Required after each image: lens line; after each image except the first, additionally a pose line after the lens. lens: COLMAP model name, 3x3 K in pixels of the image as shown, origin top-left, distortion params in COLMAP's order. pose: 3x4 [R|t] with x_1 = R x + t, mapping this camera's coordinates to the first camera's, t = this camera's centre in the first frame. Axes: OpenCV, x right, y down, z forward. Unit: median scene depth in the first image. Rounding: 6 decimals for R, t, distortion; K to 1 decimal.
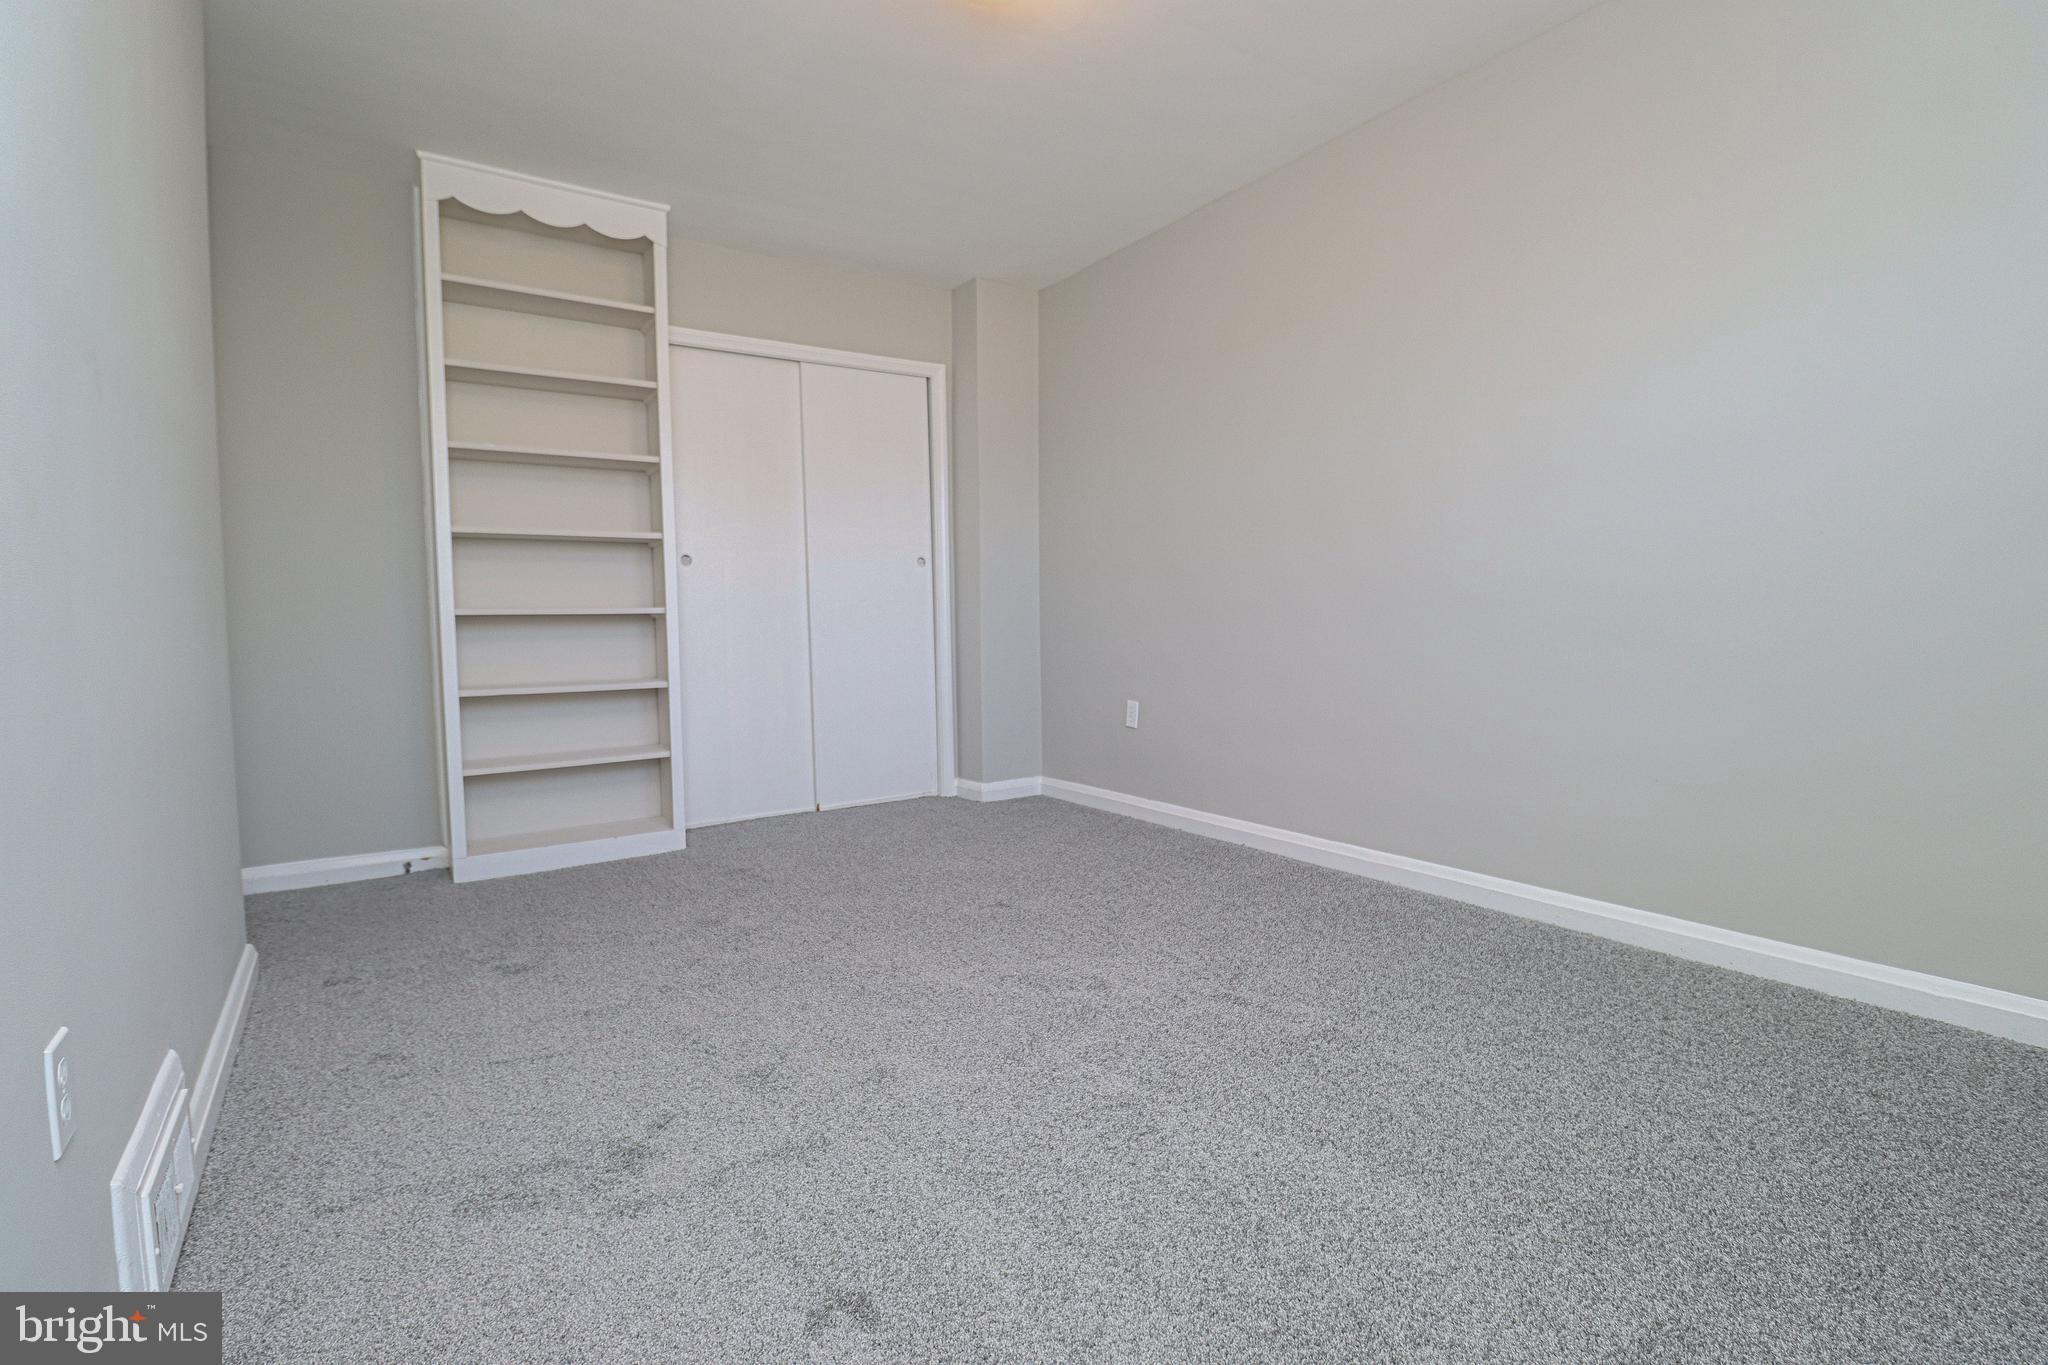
lens RADIAL K [[978.7, 0, 1026.5], [0, 978.7, 664.5], [0, 0, 1]] dist [-0.004121, -0.001778]
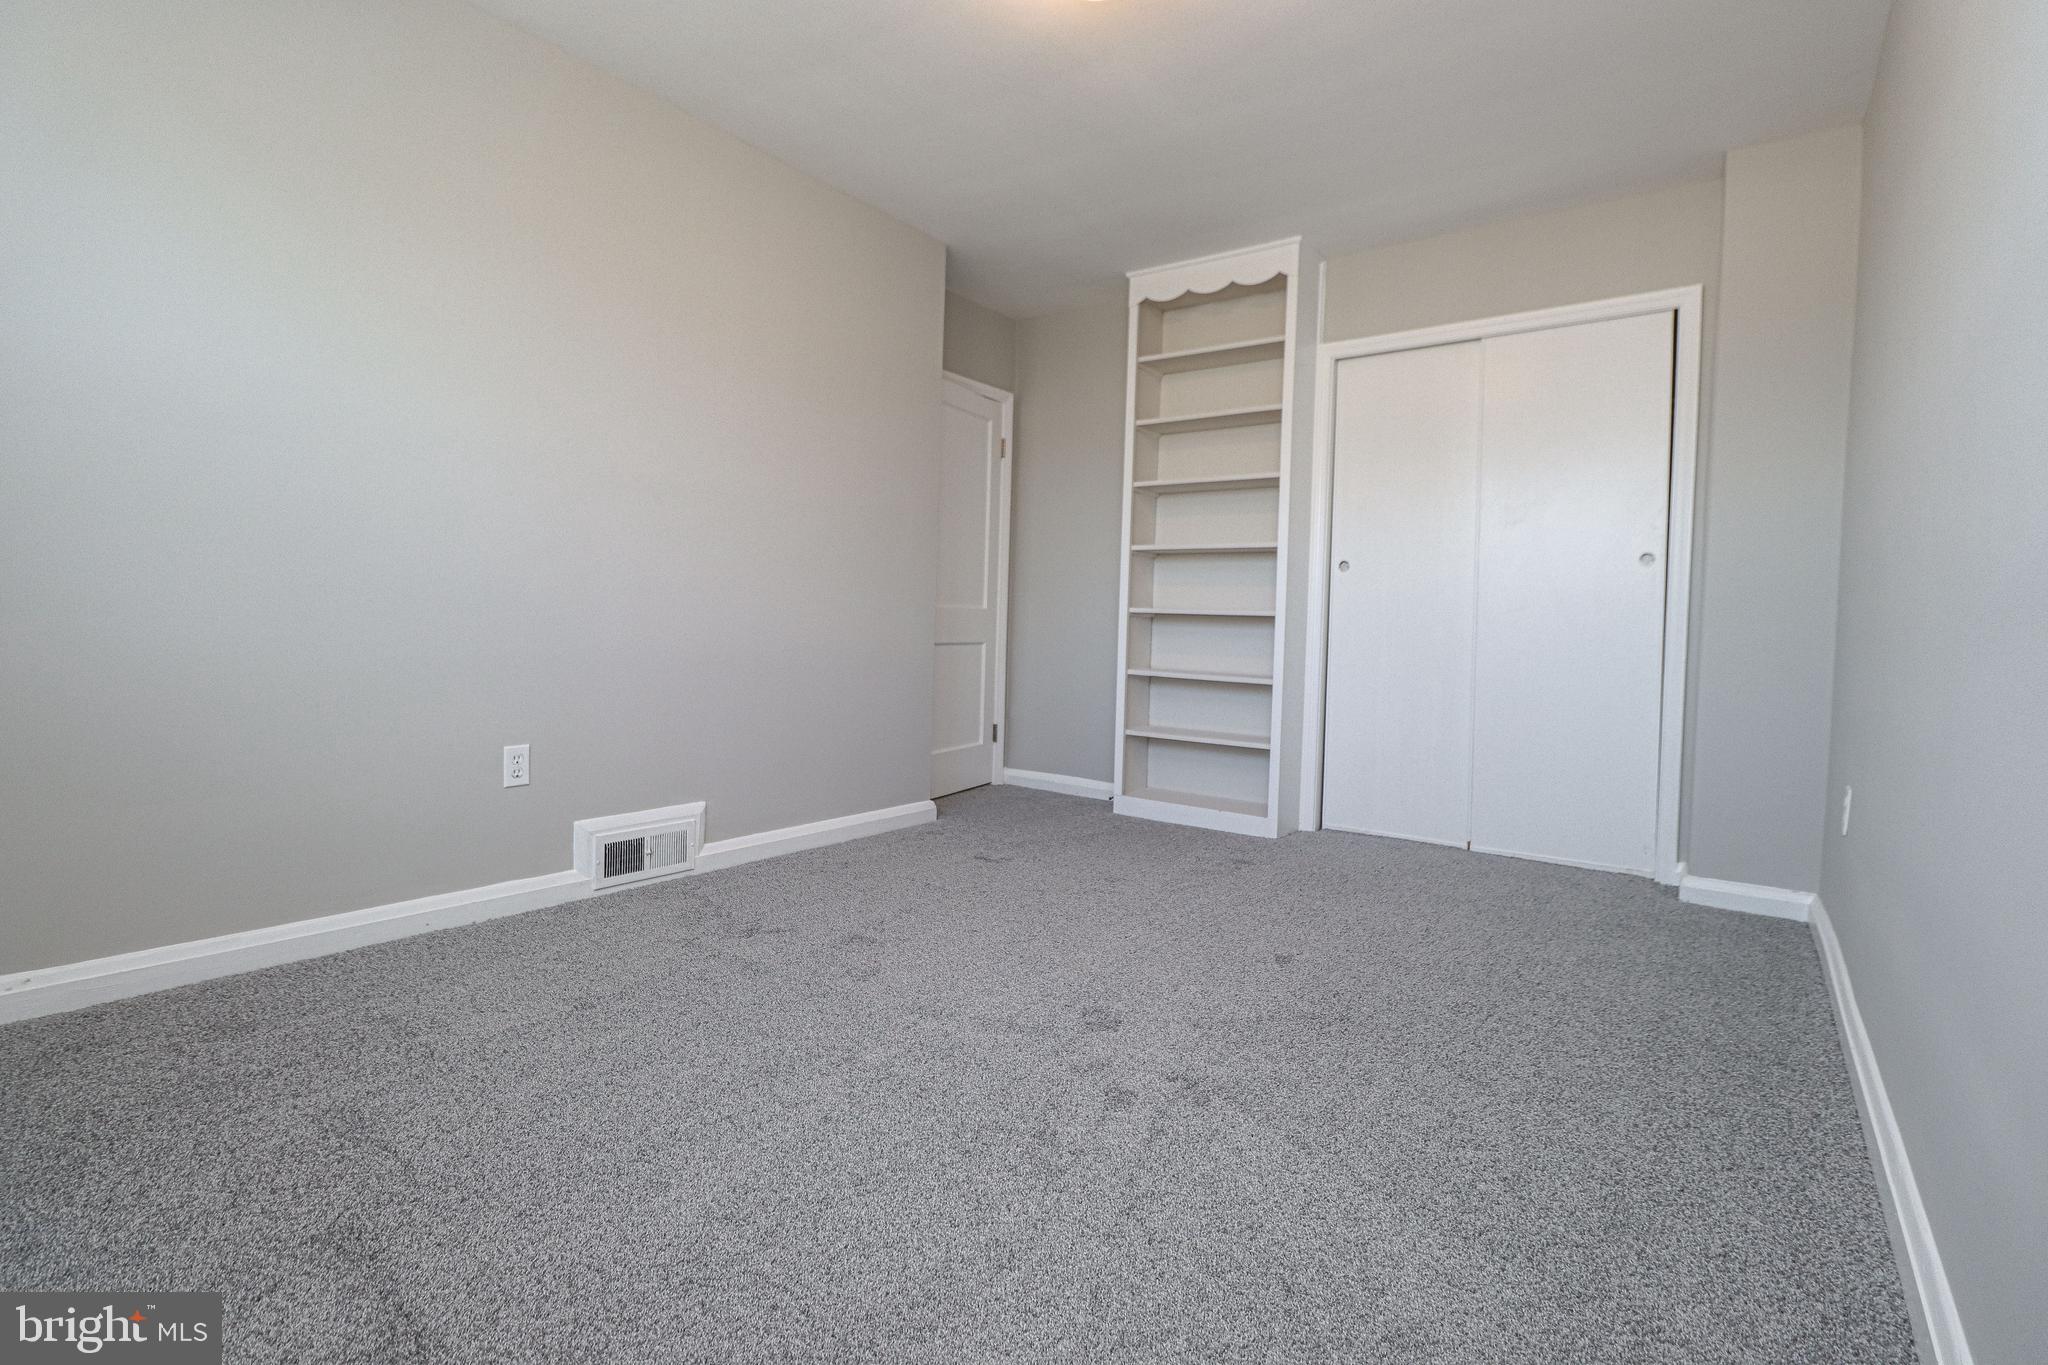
lens RADIAL K [[962.1, 0, 1027.9], [0, 962.1, 633.7], [0, 0, 1]] dist [-0.000687, -0.000361]
pose [[0.326690, 0.040423, -0.944267, 0.556917], [-0.078684, 0.996780, 0.015449, -0.028771], [0.941851, 0.069252, 0.328819, 0.408349]]
